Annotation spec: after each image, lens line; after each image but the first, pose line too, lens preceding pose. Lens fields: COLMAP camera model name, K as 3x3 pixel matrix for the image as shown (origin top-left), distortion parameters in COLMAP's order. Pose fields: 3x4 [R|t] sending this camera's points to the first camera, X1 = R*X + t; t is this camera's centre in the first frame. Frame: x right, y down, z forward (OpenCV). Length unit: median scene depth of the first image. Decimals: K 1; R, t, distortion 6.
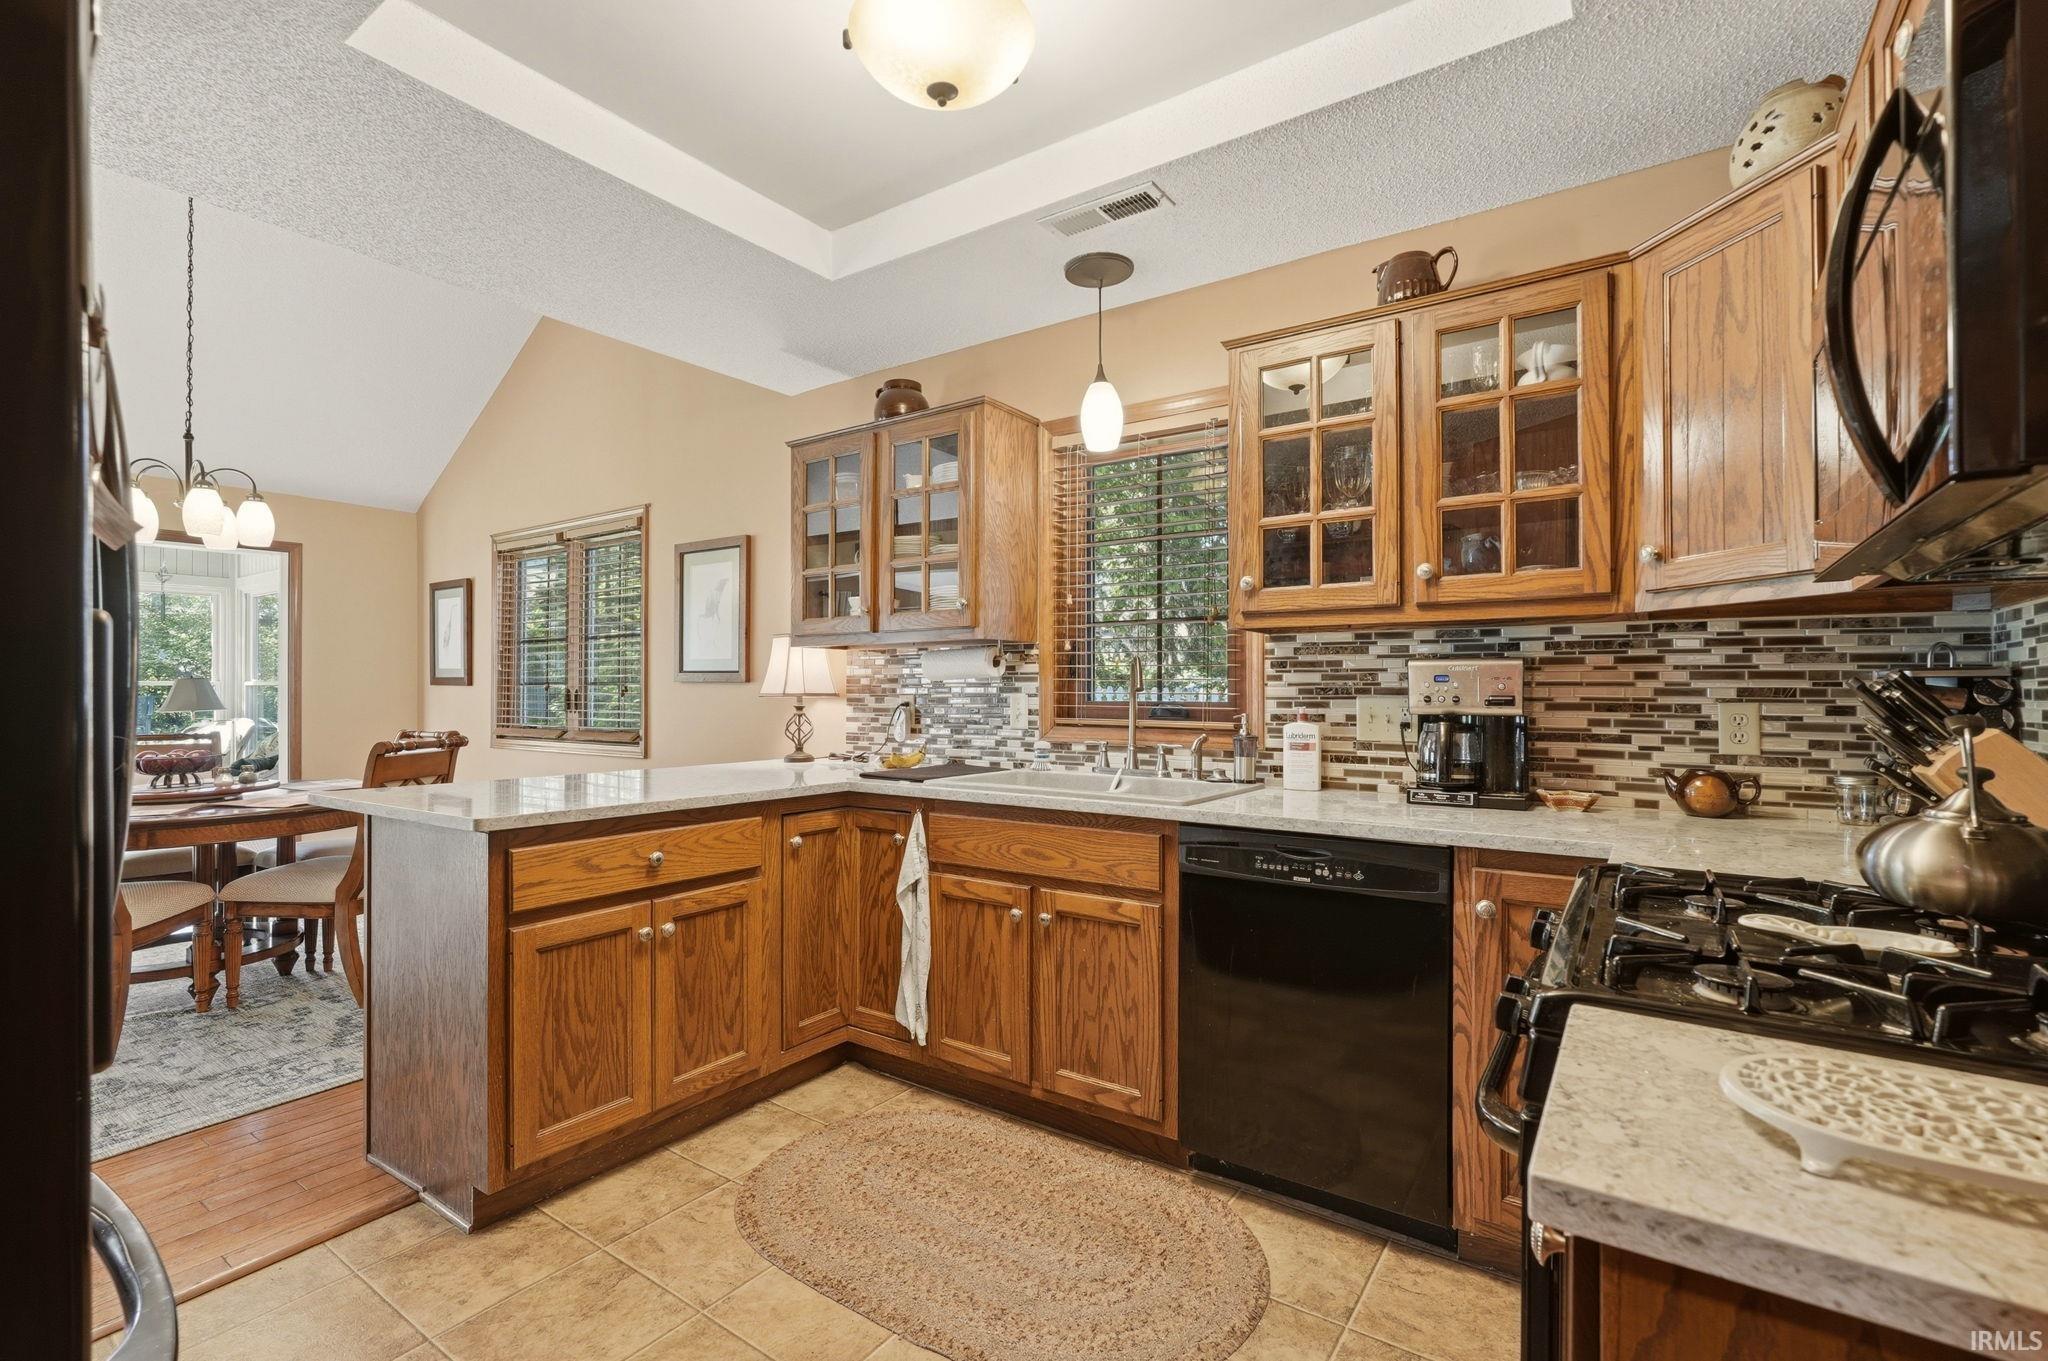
lens RADIAL K [[916.1, 0, 1033.3], [0, 916.1, 680.7], [0, 0, 1]] dist [-0.009700, -0.000033]
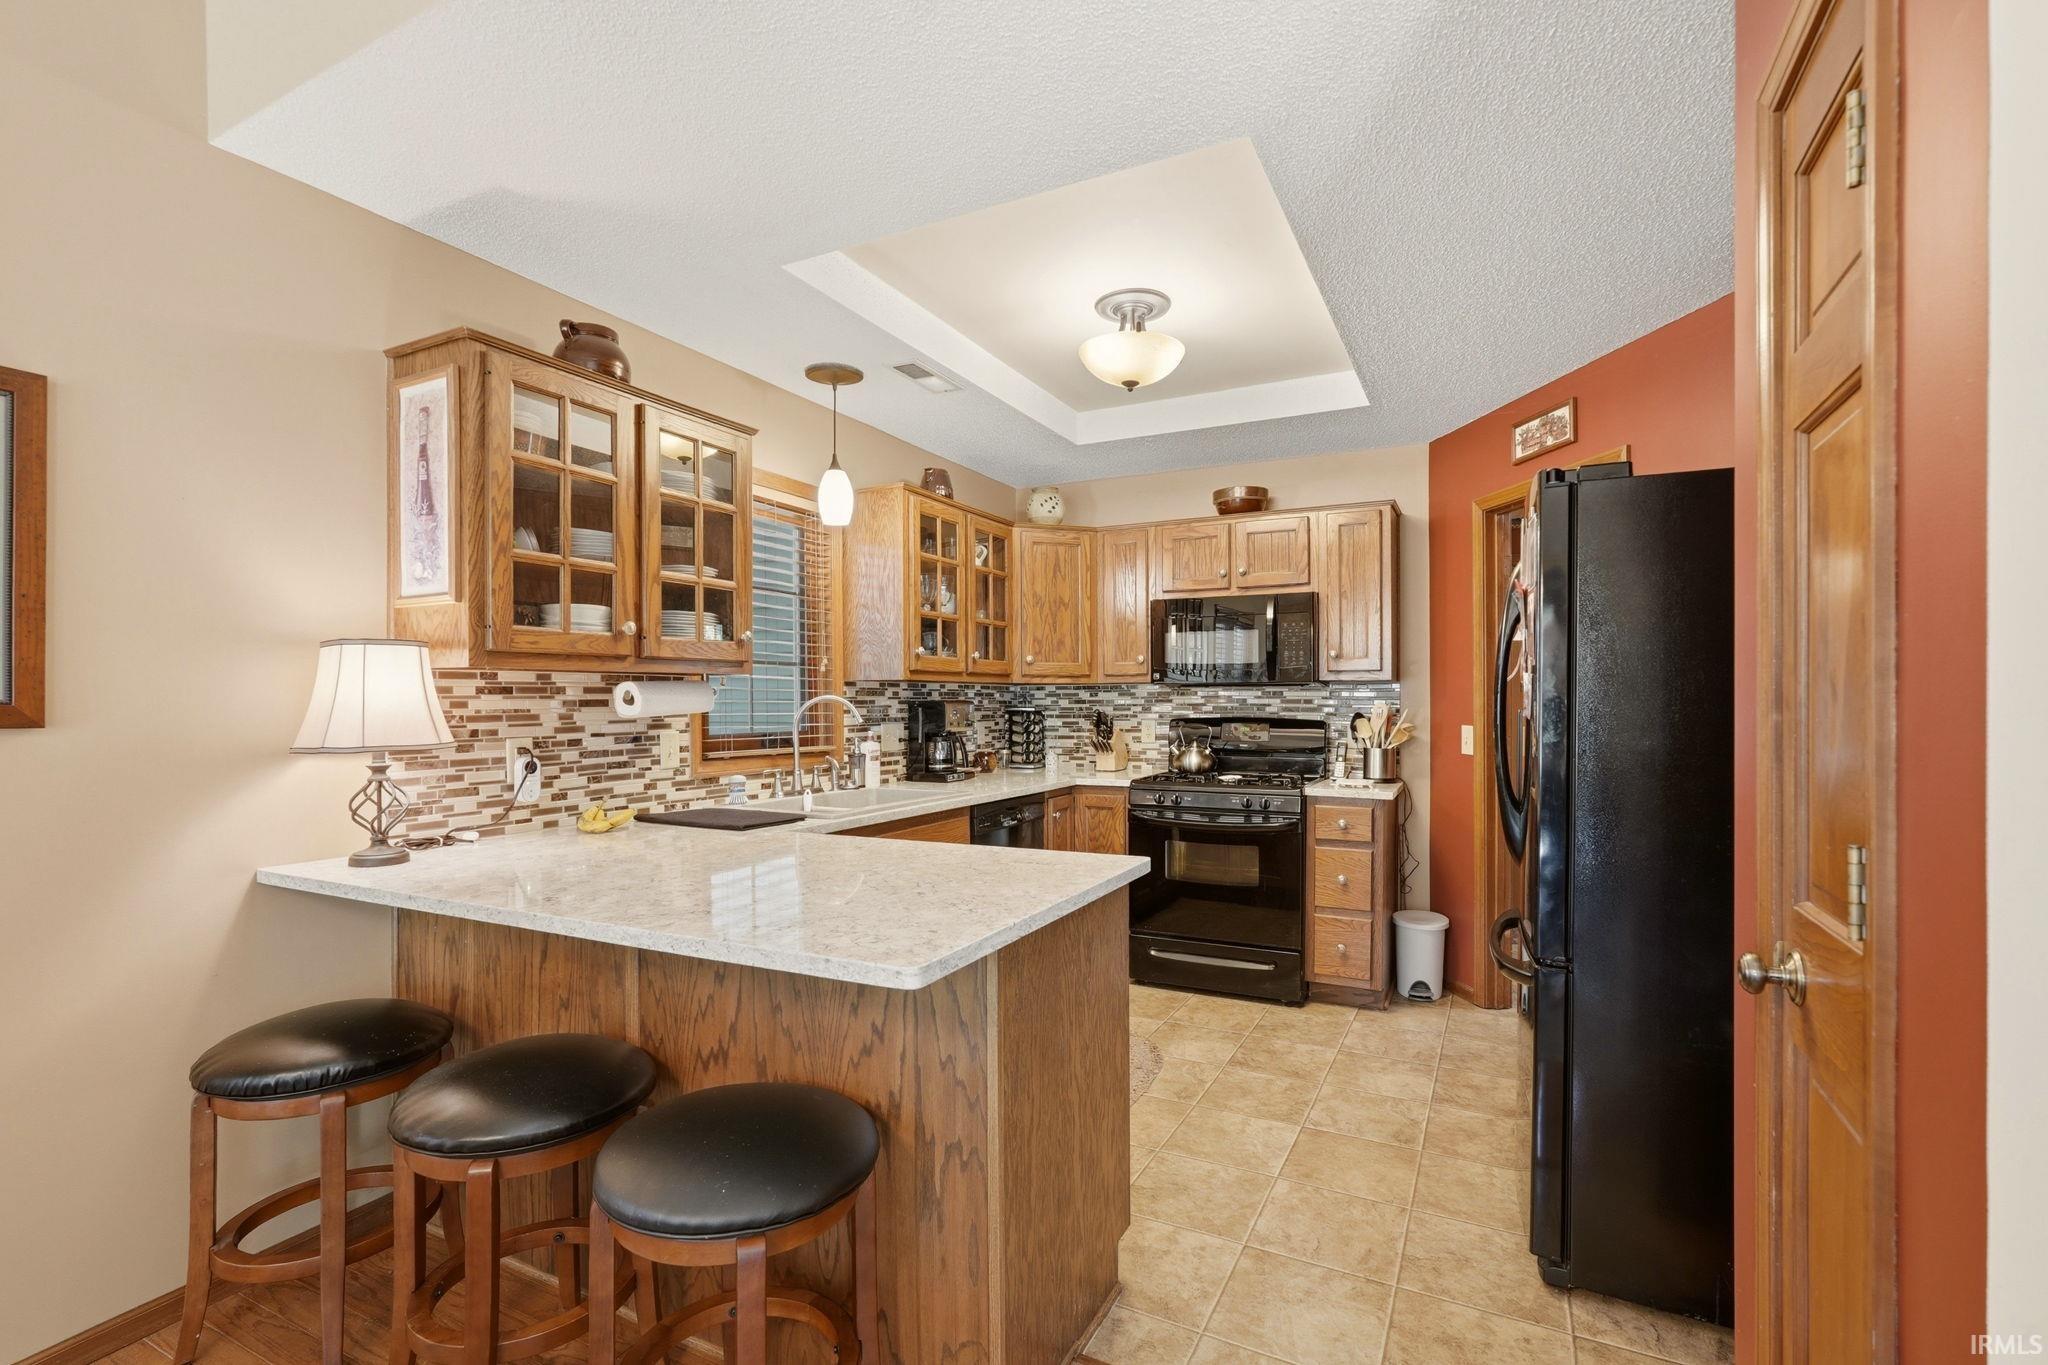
lens RADIAL K [[934.4, 0, 1034.0], [0, 934.4, 696.1], [0, 0, 1]] dist [-0.000670, 0.000339]
pose [[-0.131745, 0.003647, 0.991277, -1.237608], [-0.008506, 0.999952, -0.004809, -0.023034], [-0.991247, -0.009065, -0.131708, 0.941786]]
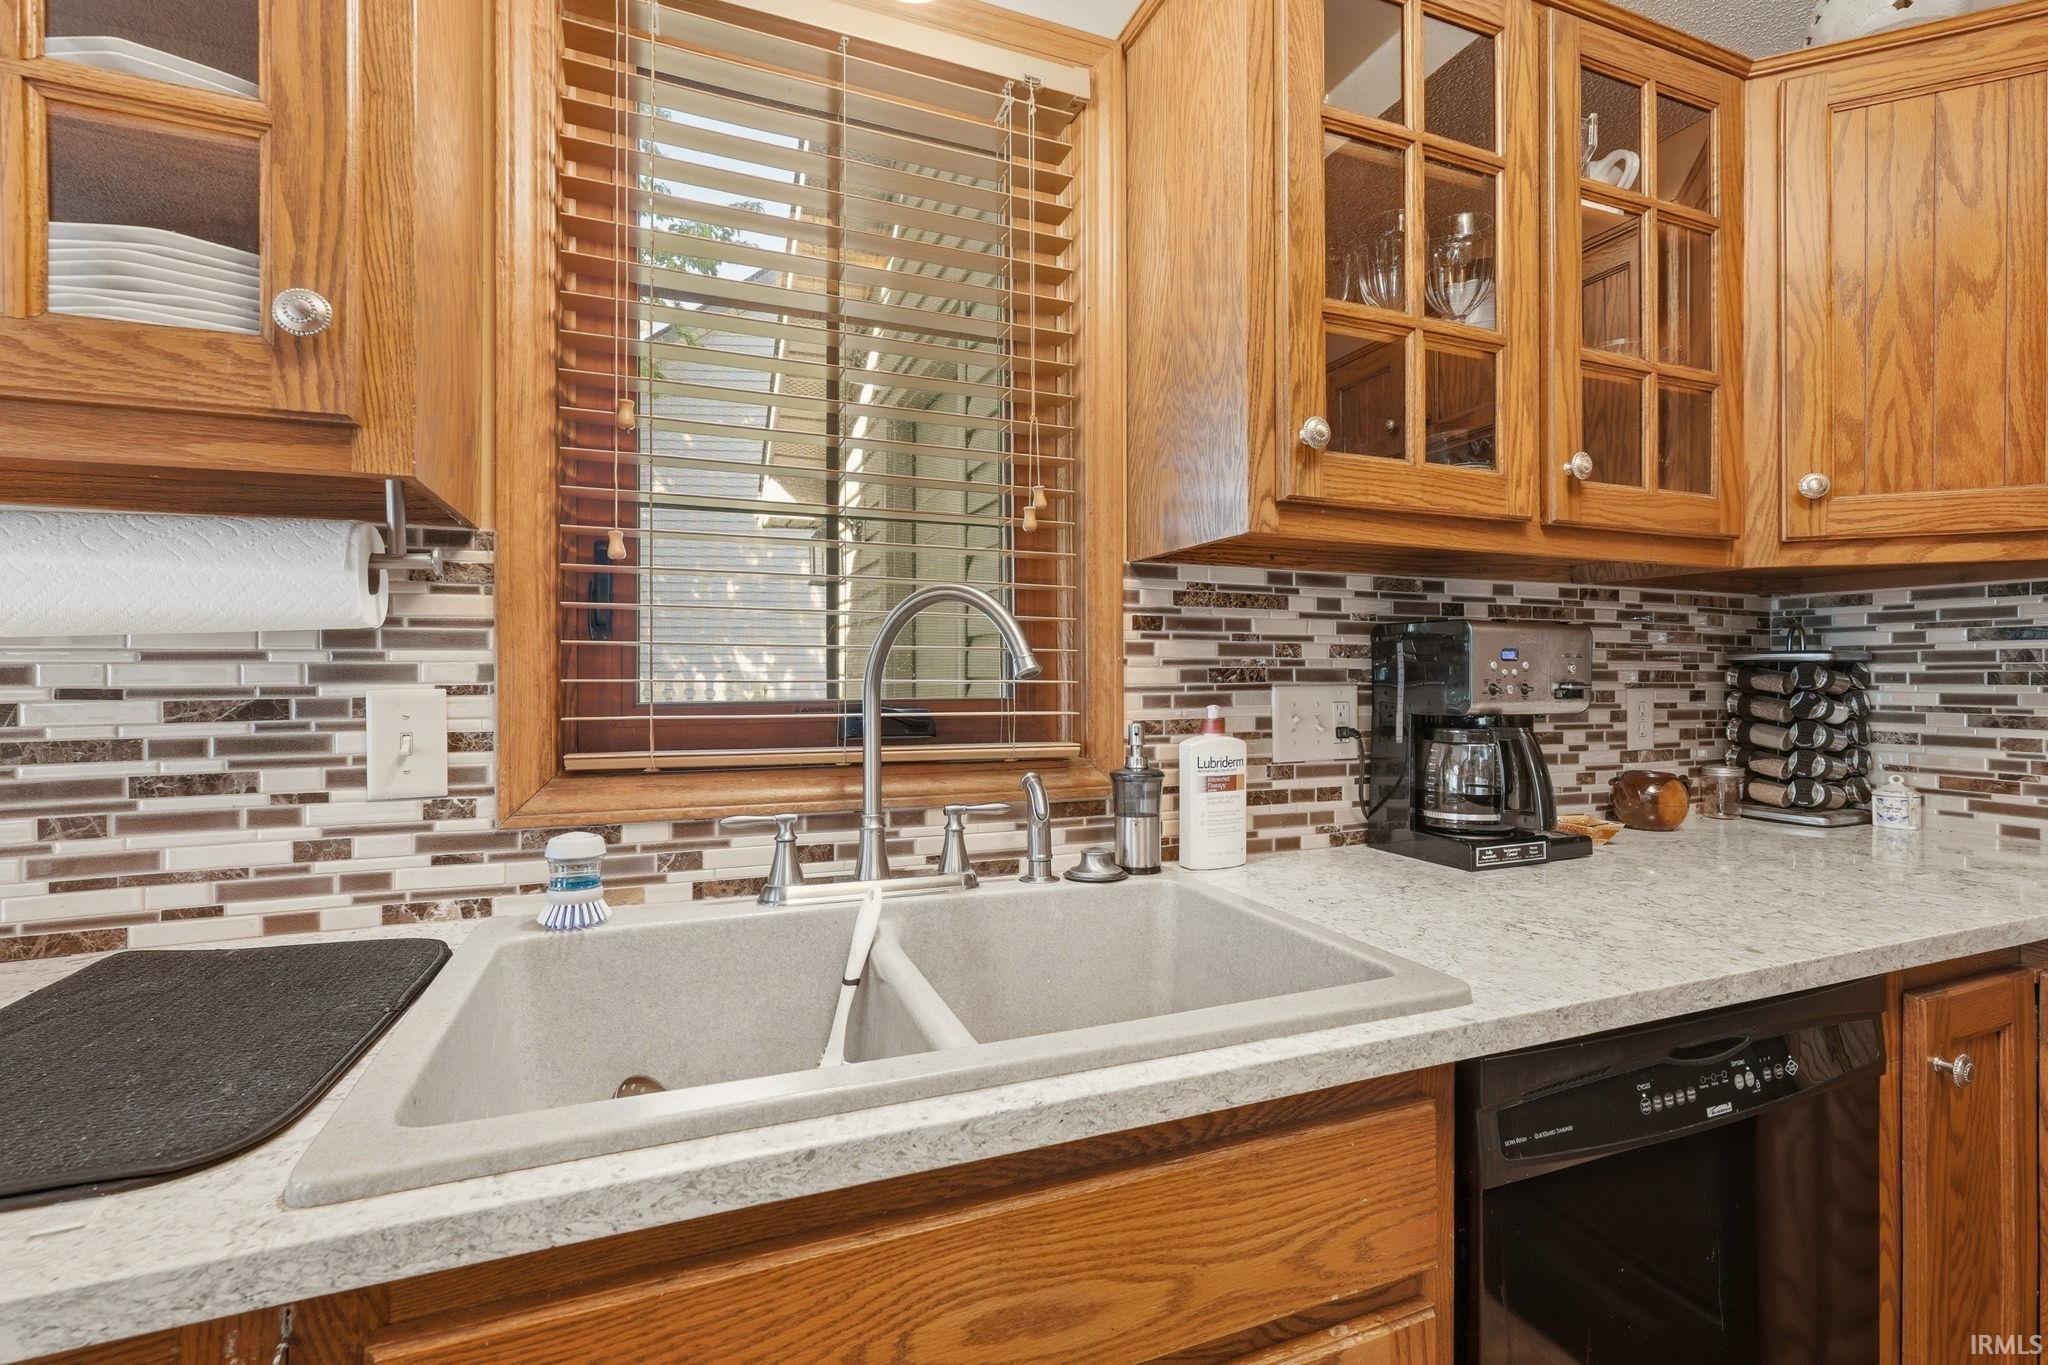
lens RADIAL K [[913.0, 0, 1023.9], [0, 913.0, 673.8], [0, 0, 1]] dist [-0.004967, 0.000662]
pose [[0.555574, -0.003673, 0.831459, -0.195532], [-0.010331, 0.999883, 0.011320, 0.005704], [-0.831403, -0.014879, 0.555471, 0.805849]]
